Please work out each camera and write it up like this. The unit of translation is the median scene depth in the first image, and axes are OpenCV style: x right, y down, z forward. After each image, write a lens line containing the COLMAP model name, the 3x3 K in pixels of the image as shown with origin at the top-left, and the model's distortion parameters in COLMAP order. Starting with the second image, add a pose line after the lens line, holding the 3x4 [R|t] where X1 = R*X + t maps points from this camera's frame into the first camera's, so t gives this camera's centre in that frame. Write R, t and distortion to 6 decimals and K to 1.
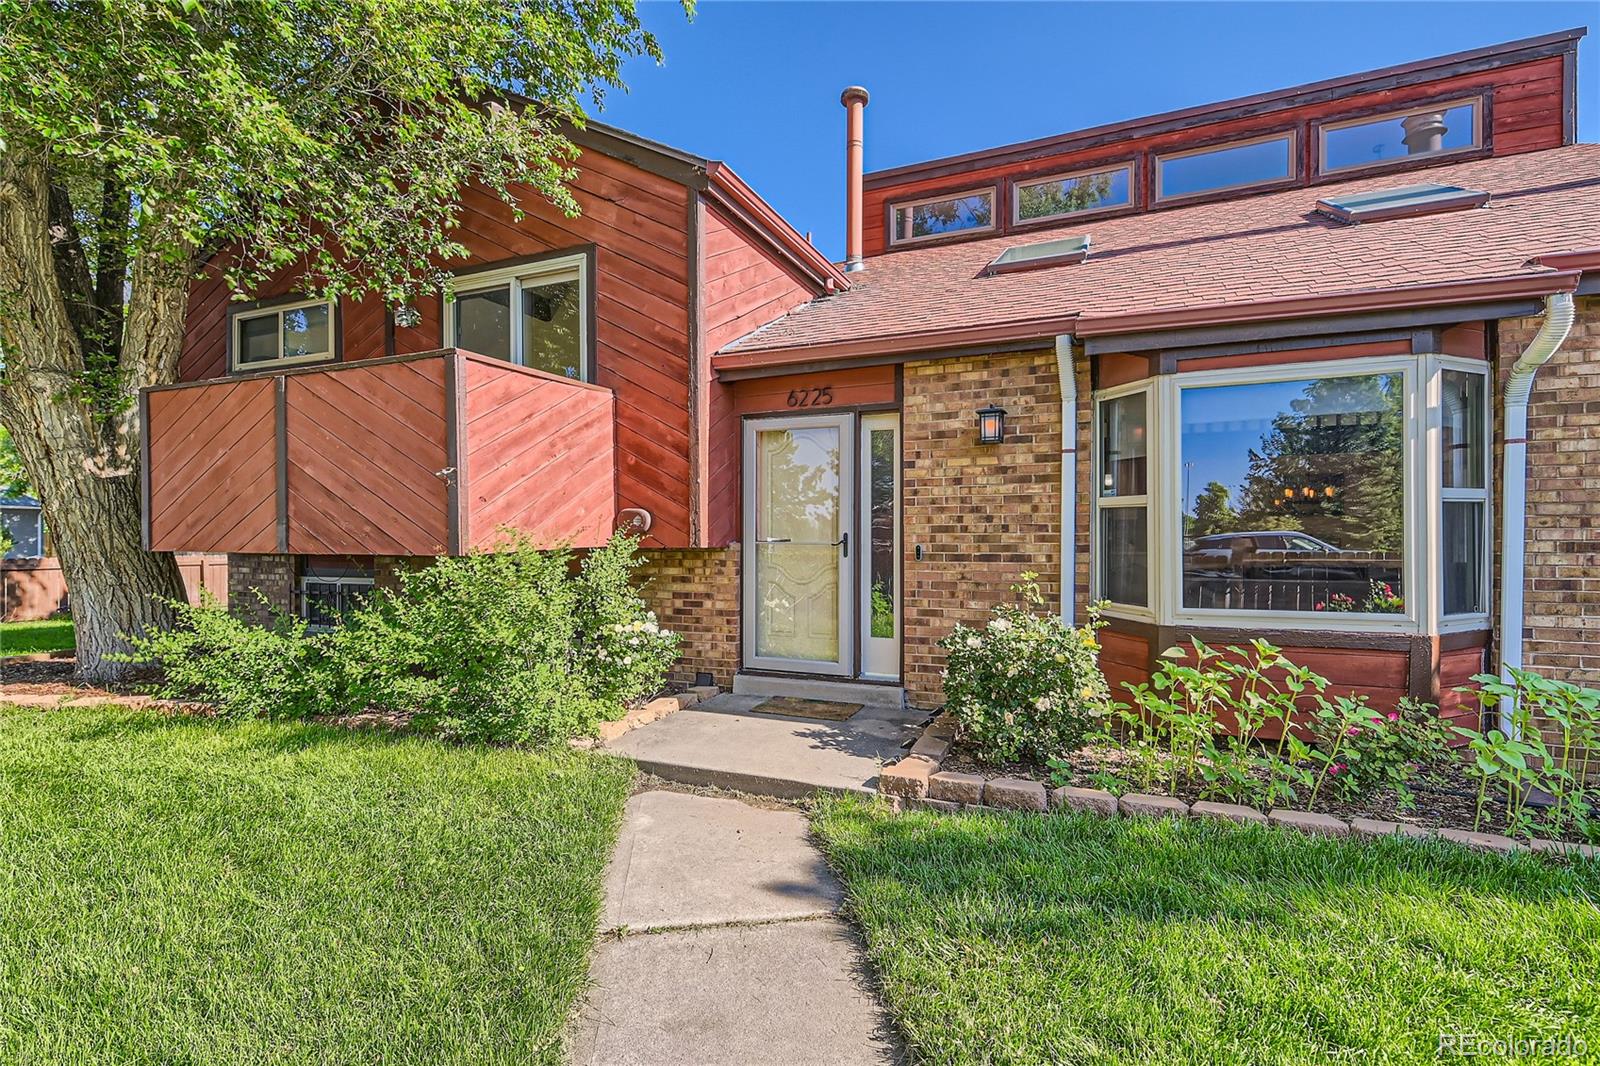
lens RADIAL K [[766.5, 0, 801.4], [0, 766.5, 543.1], [0, 0, 1]] dist [0.011304, 0.000010]
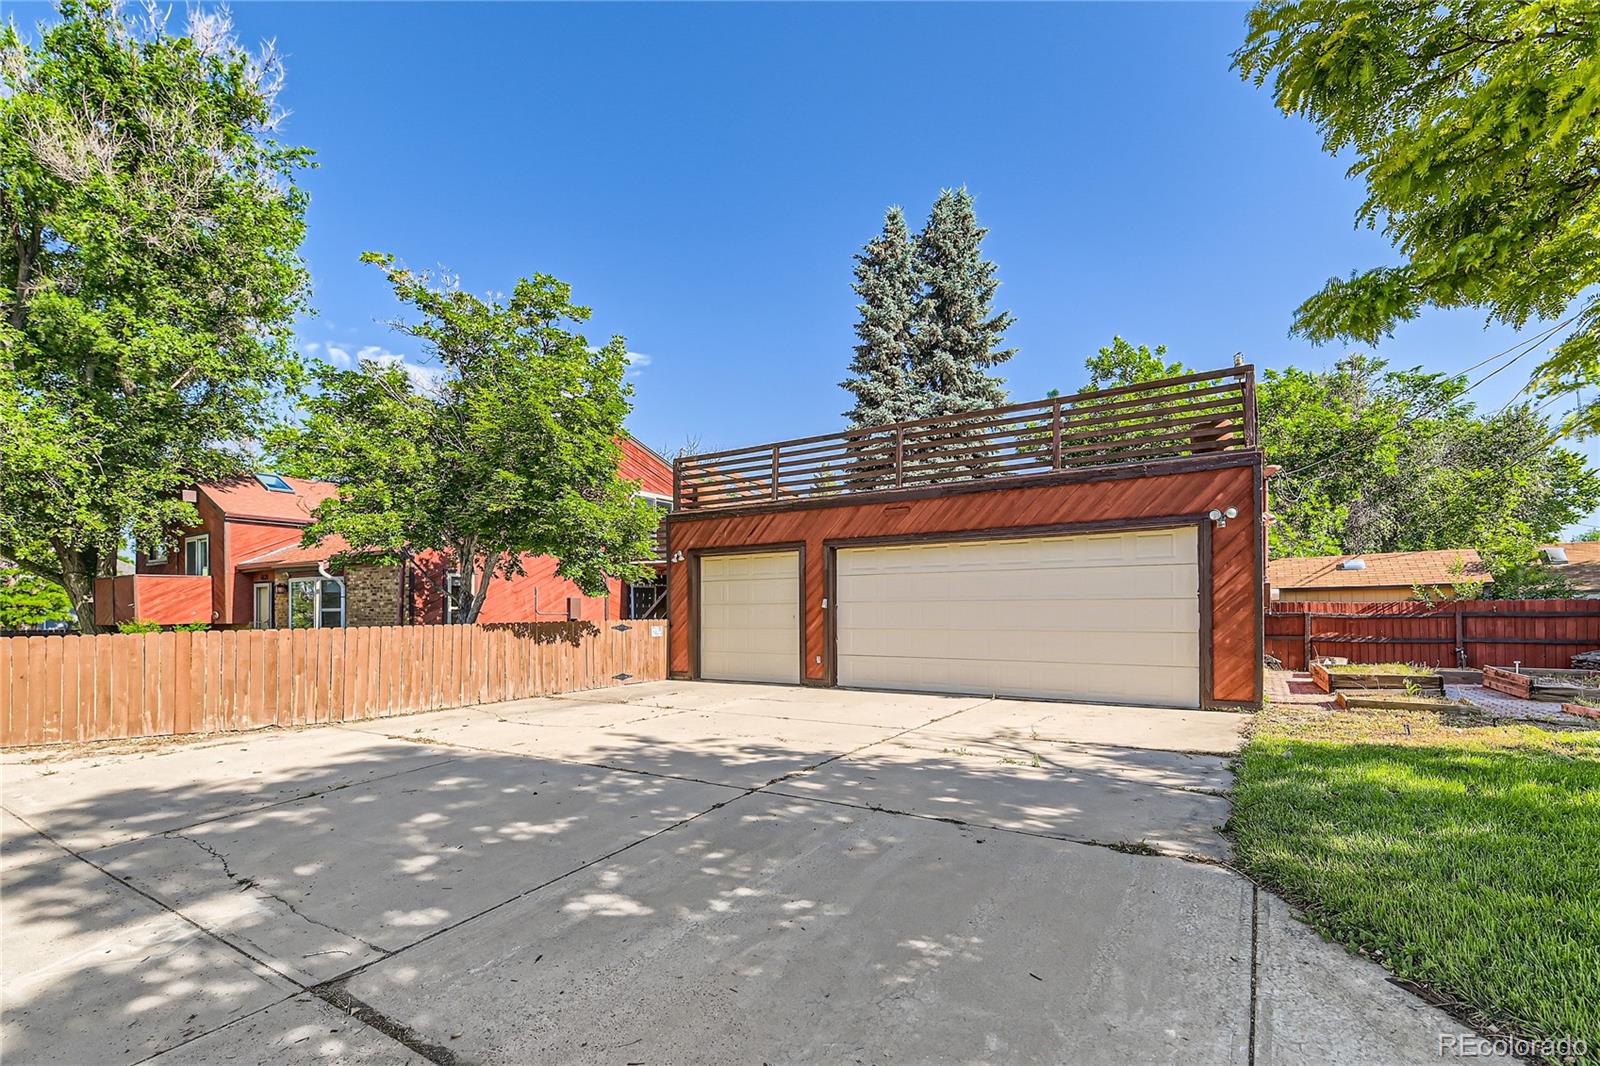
lens RADIAL K [[690.1, 0, 806.0], [0, 690.1, 611.2], [0, 0, 1]] dist [0.000946, -0.002019]
pose [[0.989421, -0.008899, -0.144797, 2.742808], [0.008531, 0.999959, -0.003166, -0.015806], [0.144819, 0.001897, 0.989456, -1.589331]]
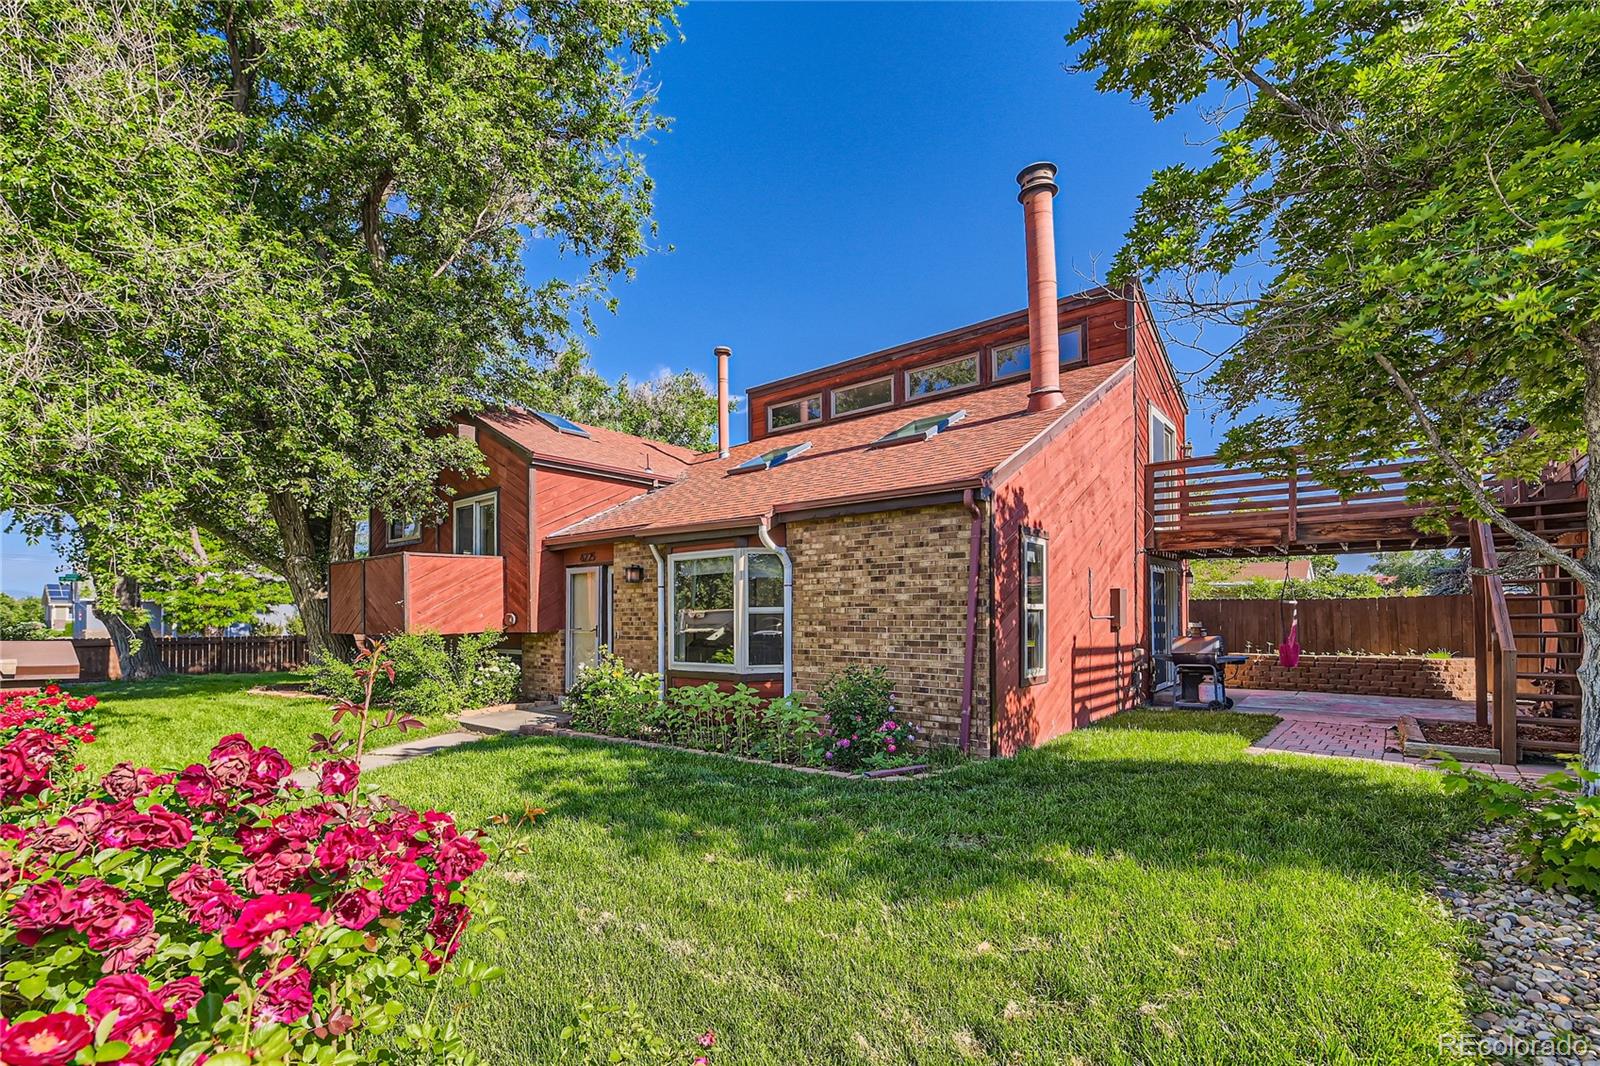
lens RADIAL K [[690.1, 0, 807.2], [0, 690.1, 612.3], [0, 0, 1]] dist [0.000946, -0.002019]
pose [[0.963878, -0.007330, -0.266243, 1.053991], [0.005310, 0.999951, -0.008309, -0.028536], [0.266291, 0.006595, 0.963870, -0.592626]]
